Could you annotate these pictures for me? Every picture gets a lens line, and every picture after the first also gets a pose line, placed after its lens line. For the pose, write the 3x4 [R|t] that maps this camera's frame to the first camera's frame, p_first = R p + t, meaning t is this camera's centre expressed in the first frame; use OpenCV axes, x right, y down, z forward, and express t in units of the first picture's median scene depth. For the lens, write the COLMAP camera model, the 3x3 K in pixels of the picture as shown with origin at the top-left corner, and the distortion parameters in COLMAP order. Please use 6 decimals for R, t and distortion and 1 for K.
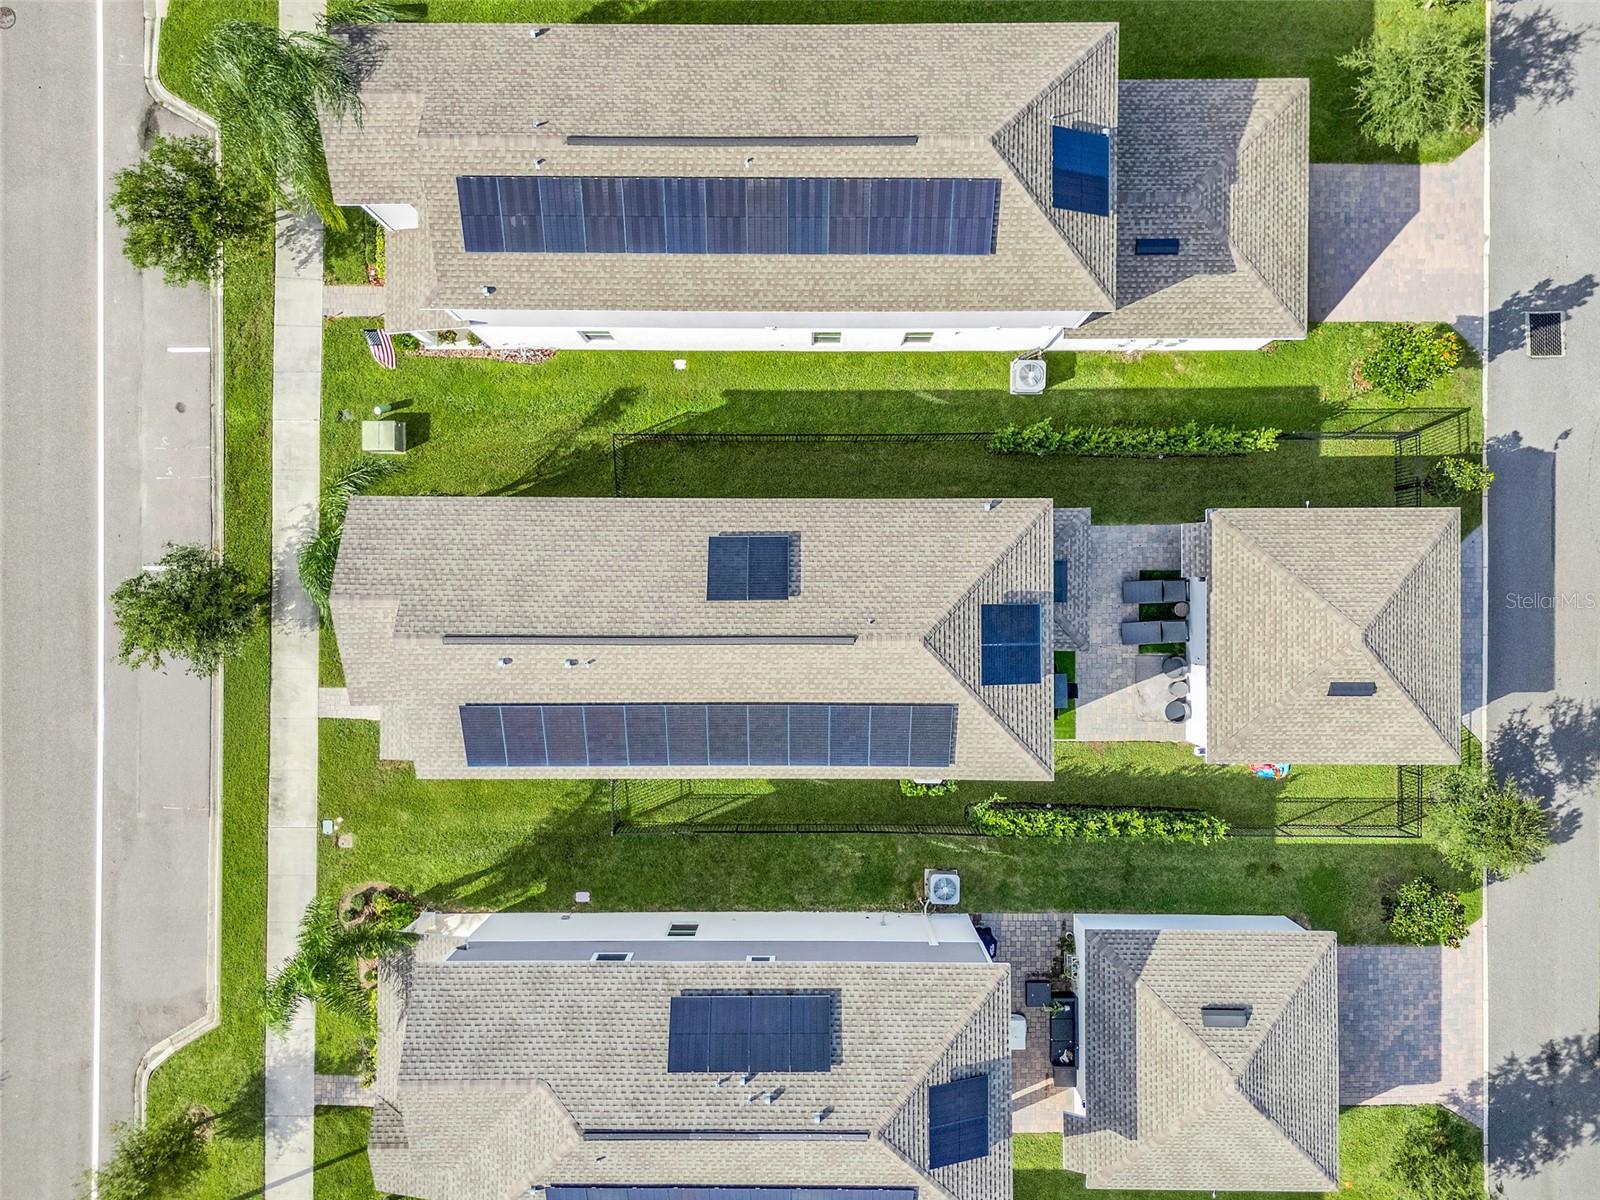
lens RADIAL K [[1201.5, 0, 803.2], [0, 1201.5, 599.6], [0, 0, 1]] dist [0.035758, -0.006848]
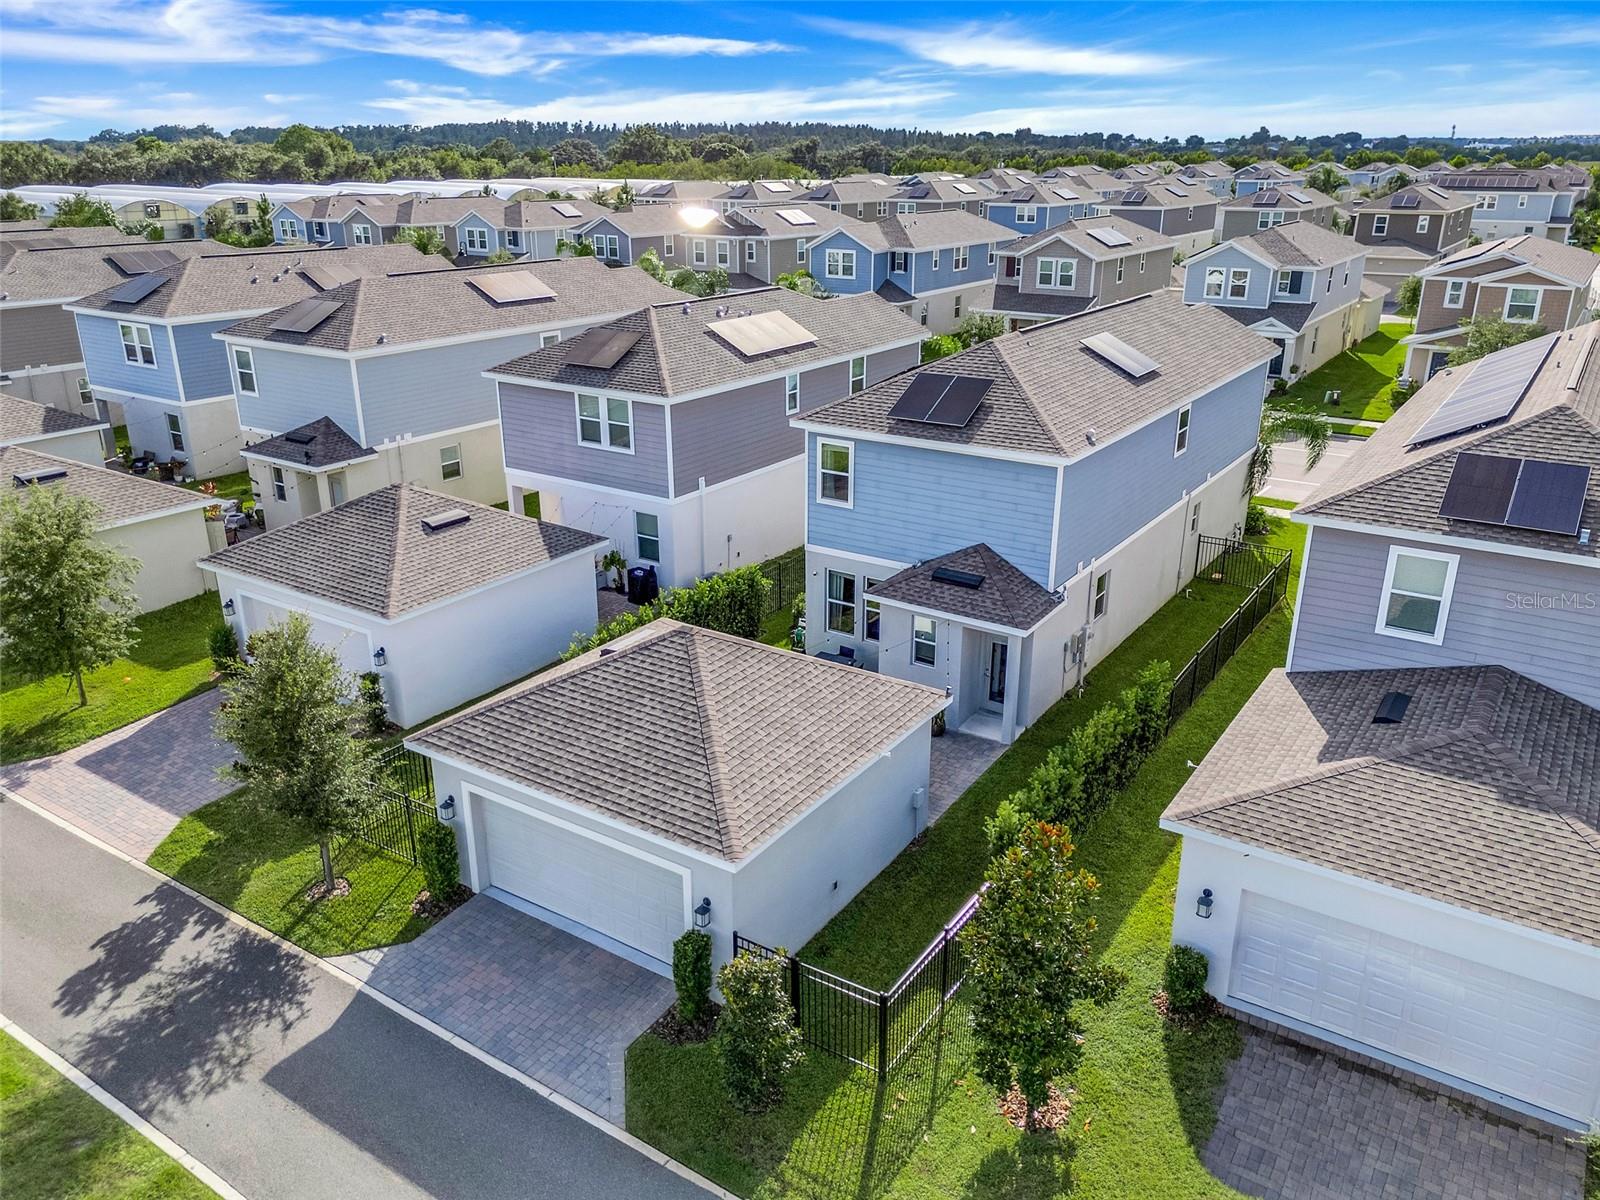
lens RADIAL K [[1201.5, 0, 805.7], [0, 1201.5, 600.2], [0, 0, 1]] dist [0.035758, -0.006848]
pose [[-0.549578, 0.295933, -0.781273, 0.816618], [-0.835441, -0.196309, 0.513324, -0.311902], [-0.001462, 0.934819, 0.355122, 0.655589]]
